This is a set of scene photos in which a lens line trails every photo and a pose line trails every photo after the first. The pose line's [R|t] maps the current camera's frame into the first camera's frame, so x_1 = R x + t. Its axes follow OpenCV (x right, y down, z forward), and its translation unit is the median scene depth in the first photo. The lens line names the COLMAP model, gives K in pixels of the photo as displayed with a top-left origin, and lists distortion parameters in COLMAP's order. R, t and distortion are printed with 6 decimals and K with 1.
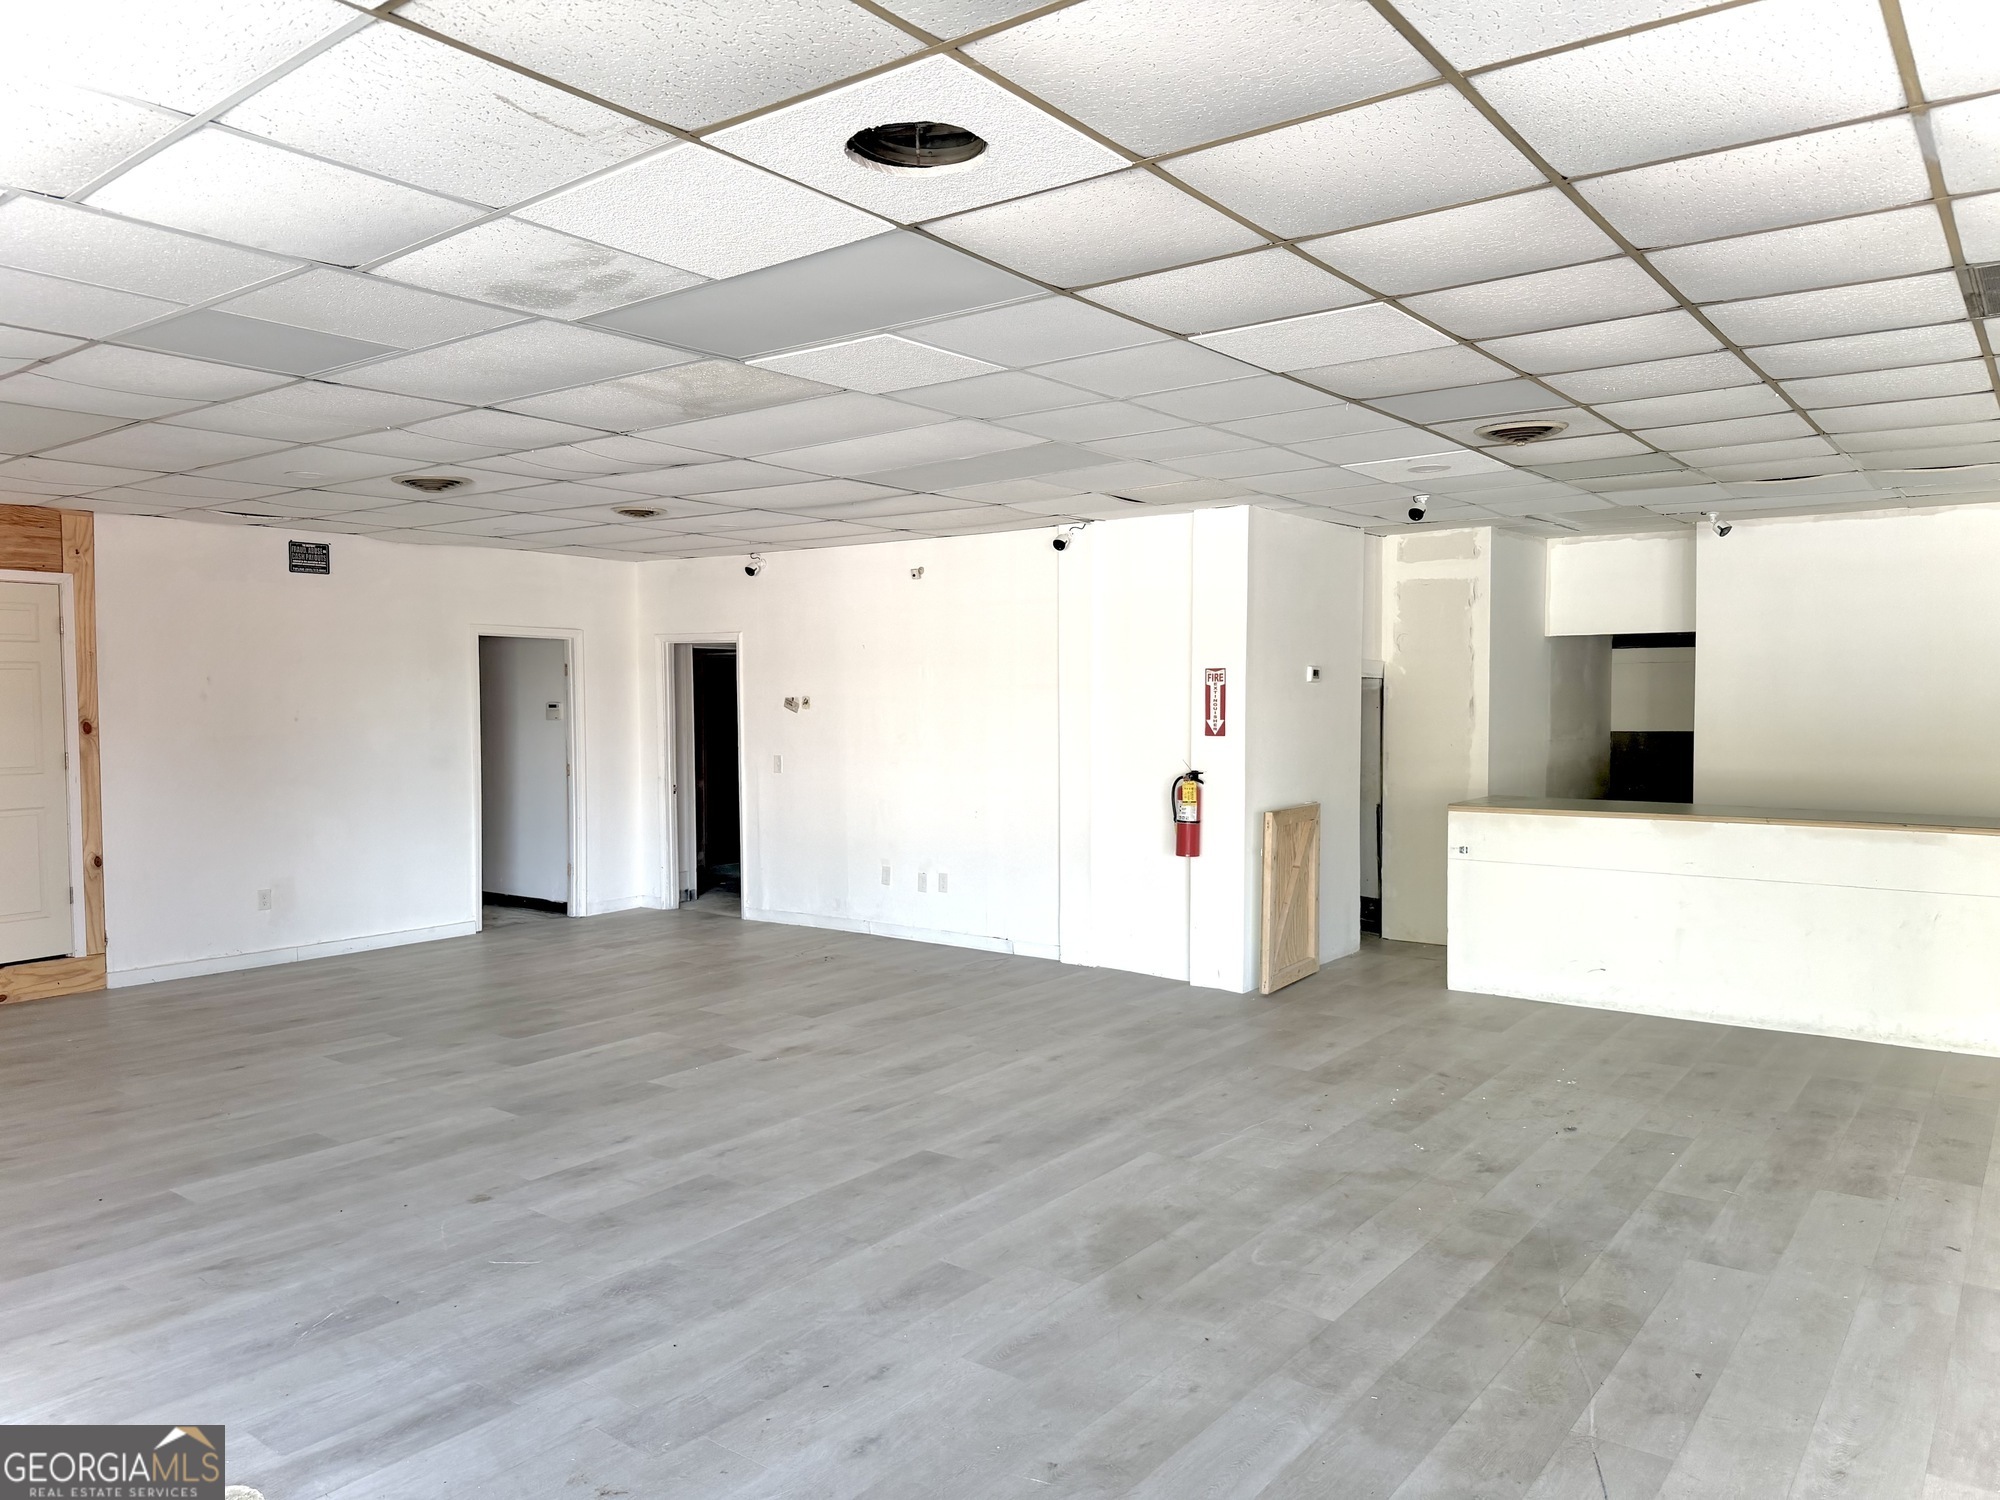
lens RADIAL K [[1410.6, 0, 995.3], [0, 1410.6, 760.1], [0, 0, 1]] dist [0.033949, -0.057662]
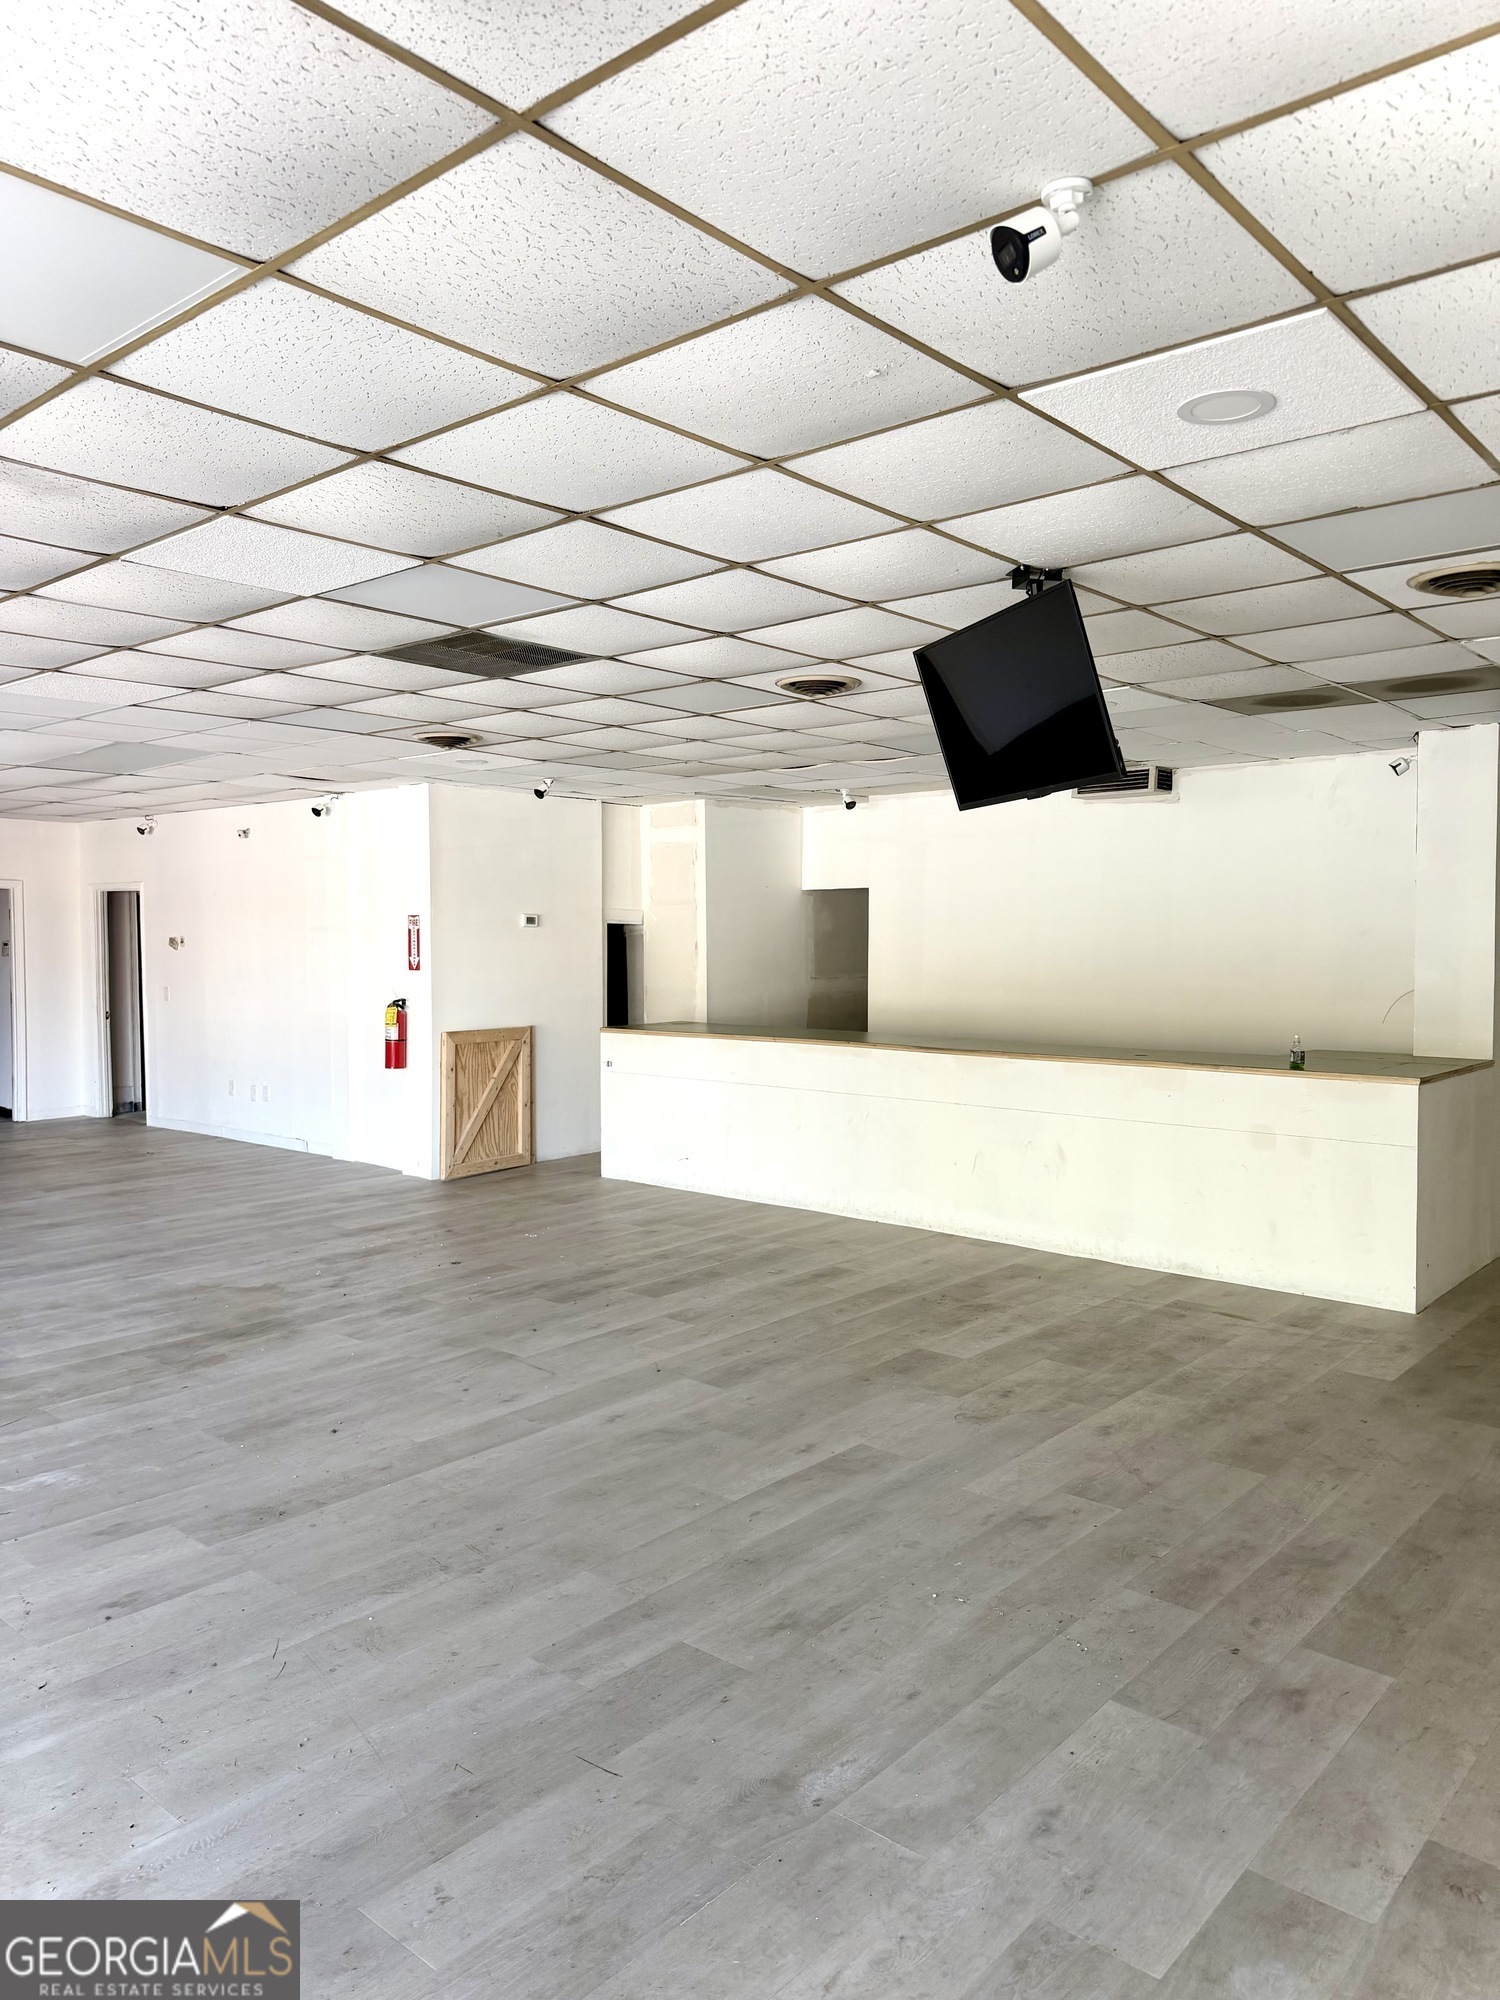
lens RADIAL K [[1389.5, 0, 745.3], [0, 1389.5, 1000.4], [0, 0, 1]] dist [0.149570, -0.280190]
pose [[0.997925, 0.006022, -0.064109, 0.687904], [-0.006160, 0.999979, -0.001959, 0.012310], [0.064096, 0.002350, 0.997941, -0.272193]]
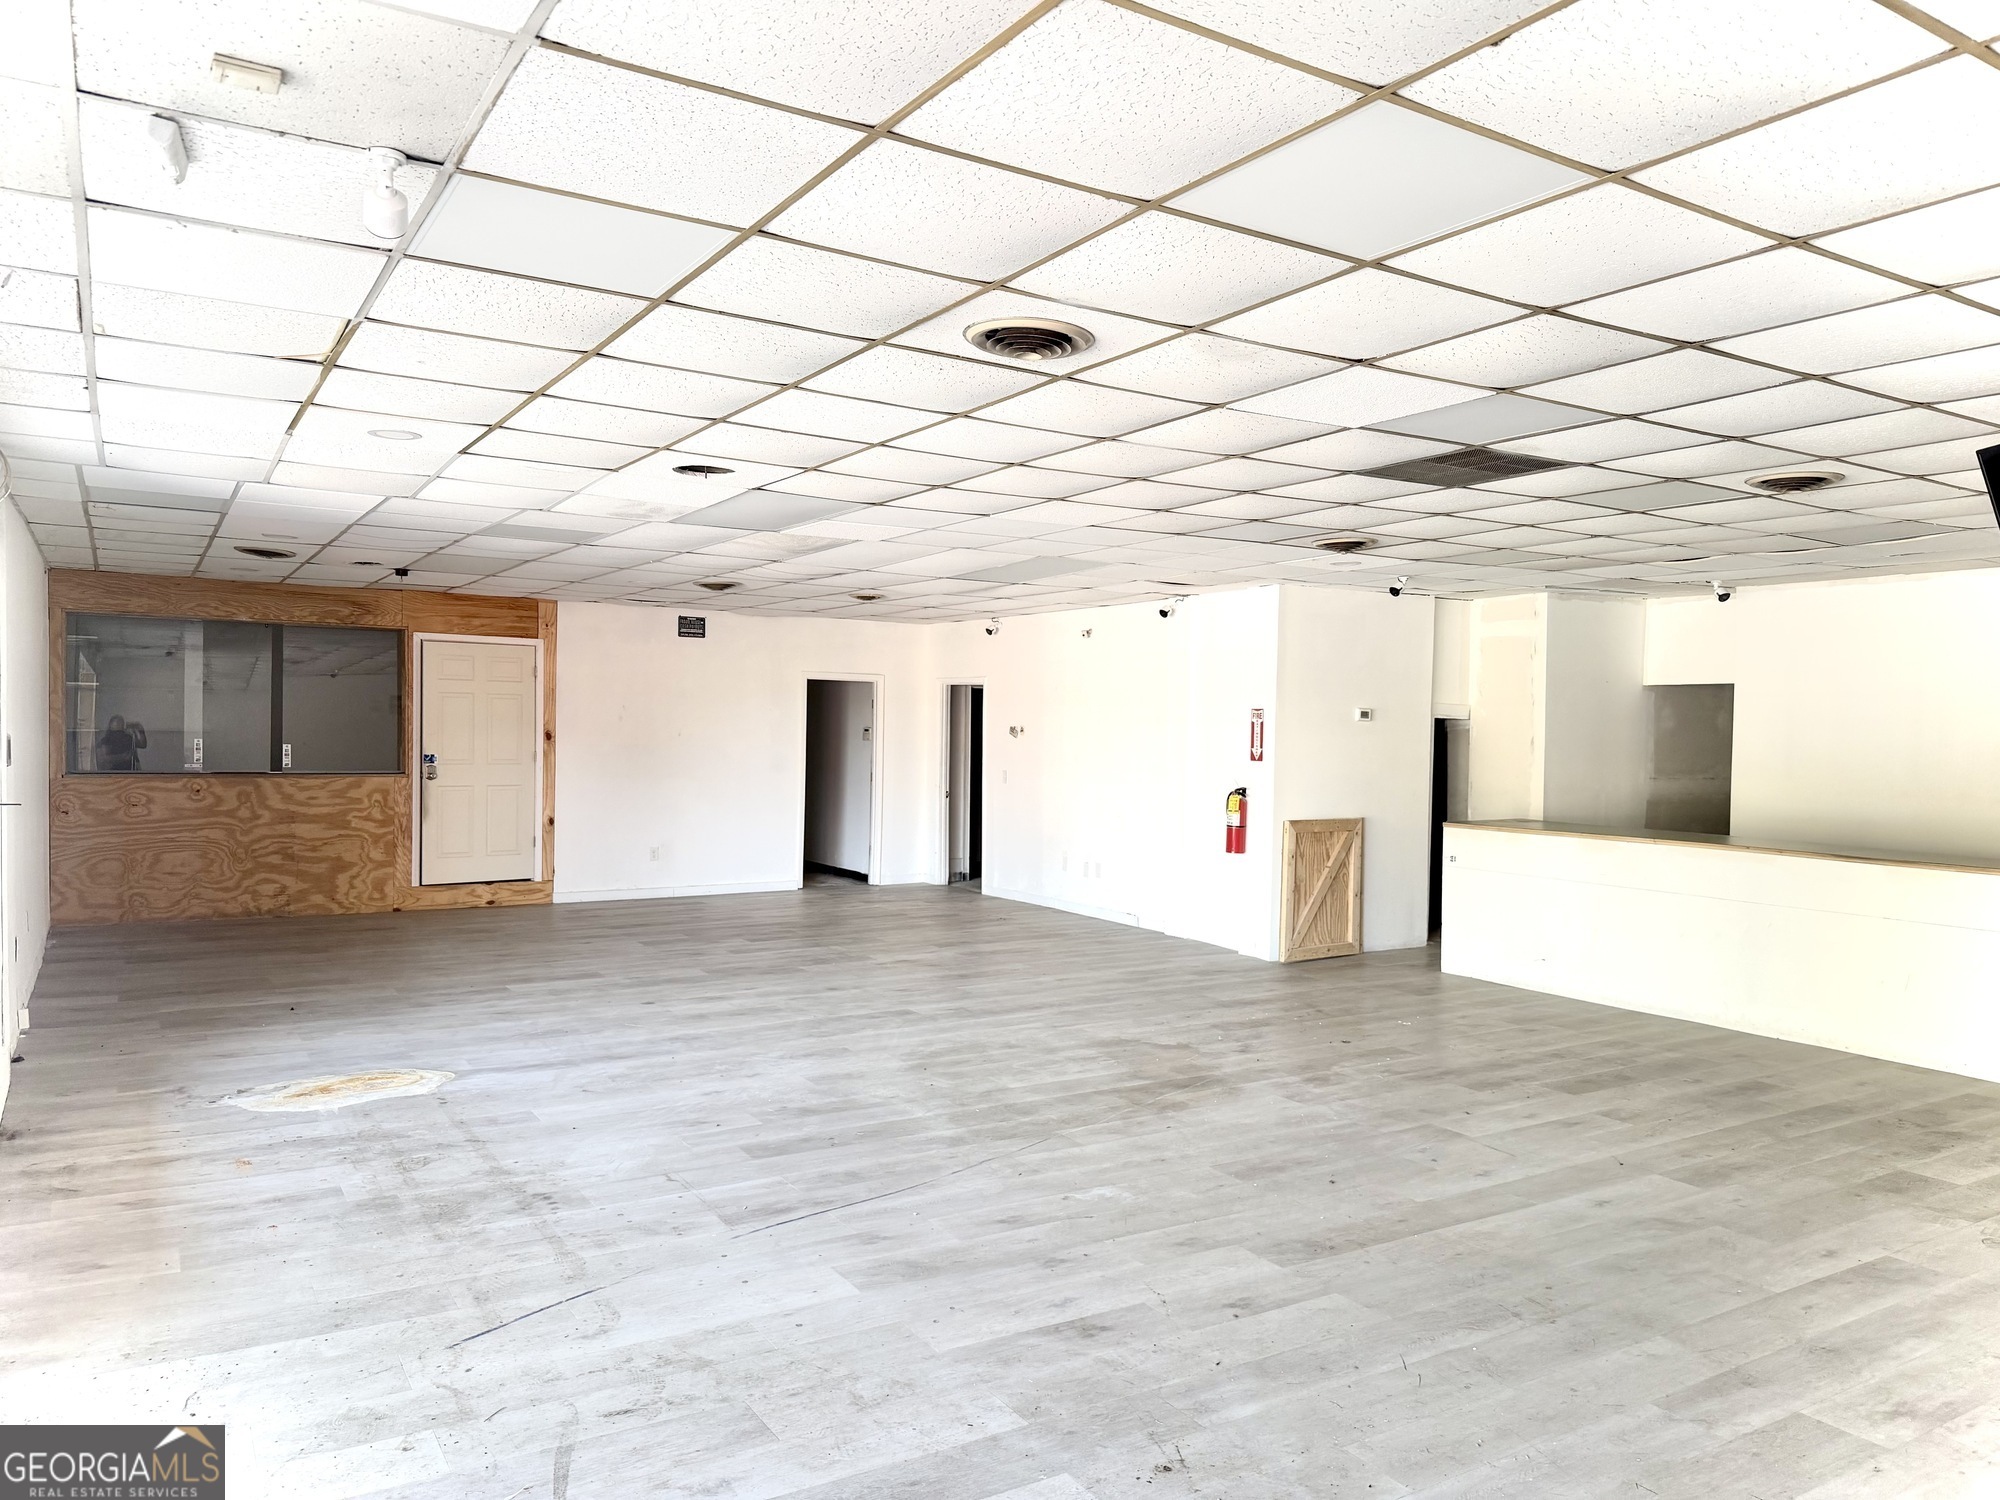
lens RADIAL K [[1397.4, 0, 1006.4], [0, 1397.4, 756.1], [0, 0, 1]] dist [0.111330, -0.184442]
pose [[0.934924, 0.026786, -0.353837, 0.522103], [-0.036542, 0.999113, -0.020921, 0.017939], [0.352962, 0.032489, 0.935073, -0.386880]]
